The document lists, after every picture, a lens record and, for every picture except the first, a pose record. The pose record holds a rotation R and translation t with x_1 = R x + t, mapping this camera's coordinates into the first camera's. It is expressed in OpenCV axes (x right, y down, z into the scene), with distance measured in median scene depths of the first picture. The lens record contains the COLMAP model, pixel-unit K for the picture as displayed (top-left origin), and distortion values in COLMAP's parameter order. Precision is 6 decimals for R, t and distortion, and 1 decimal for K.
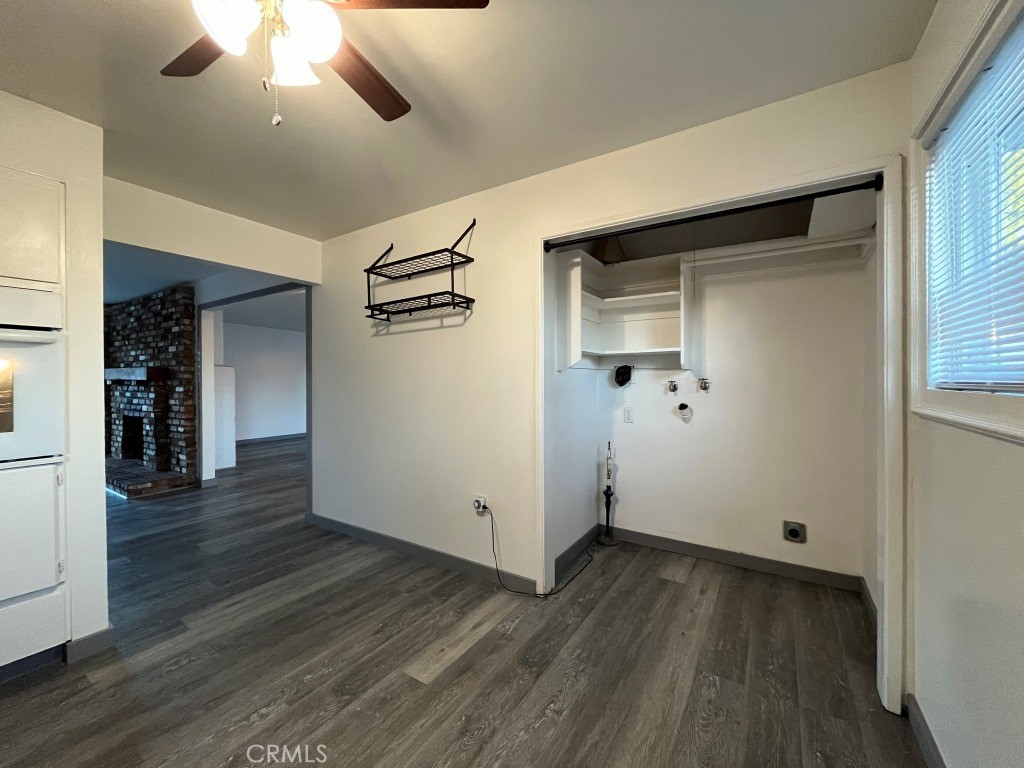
lens RADIAL K [[413.6, 0, 509.3], [0, 413.6, 380.7], [0, 0, 1]] dist [-0.001288, -0.000549]
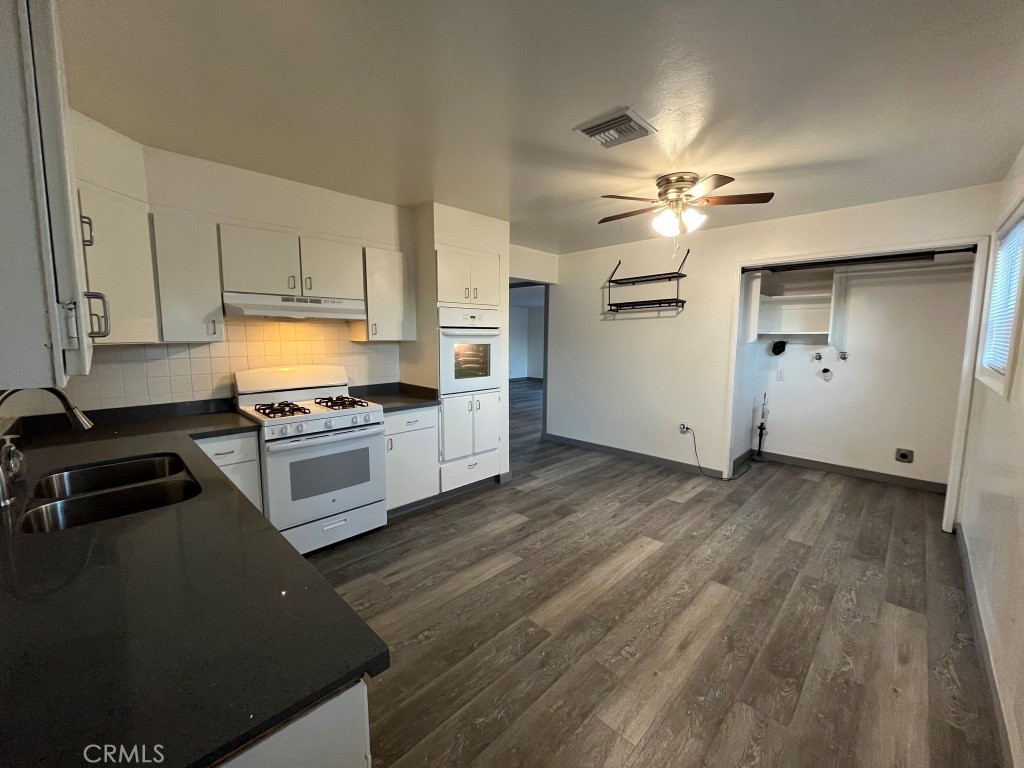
lens RADIAL K [[413.6, 0, 509.0], [0, 413.6, 380.7], [0, 0, 1]] dist [-0.001288, -0.000549]
pose [[0.978720, 0.028358, -0.203233, -0.425832], [-0.006401, 0.994142, 0.107892, -0.059154], [0.205102, -0.104295, 0.973168, -0.738850]]
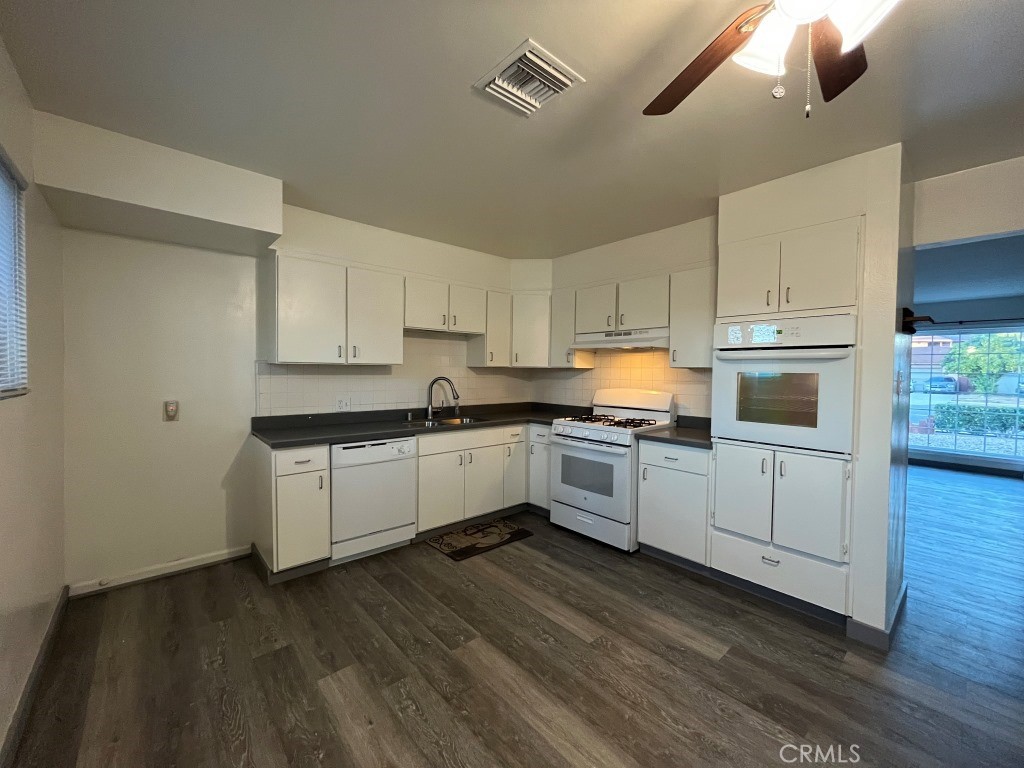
lens RADIAL K [[413.6, 0, 507.7], [0, 413.6, 382.0], [0, 0, 1]] dist [-0.001288, -0.000549]
pose [[-0.280456, 0.027063, -0.959485, 0.201950], [-0.013522, 0.999392, 0.032141, -0.032398], [0.959772, 0.021989, -0.279920, 0.279063]]
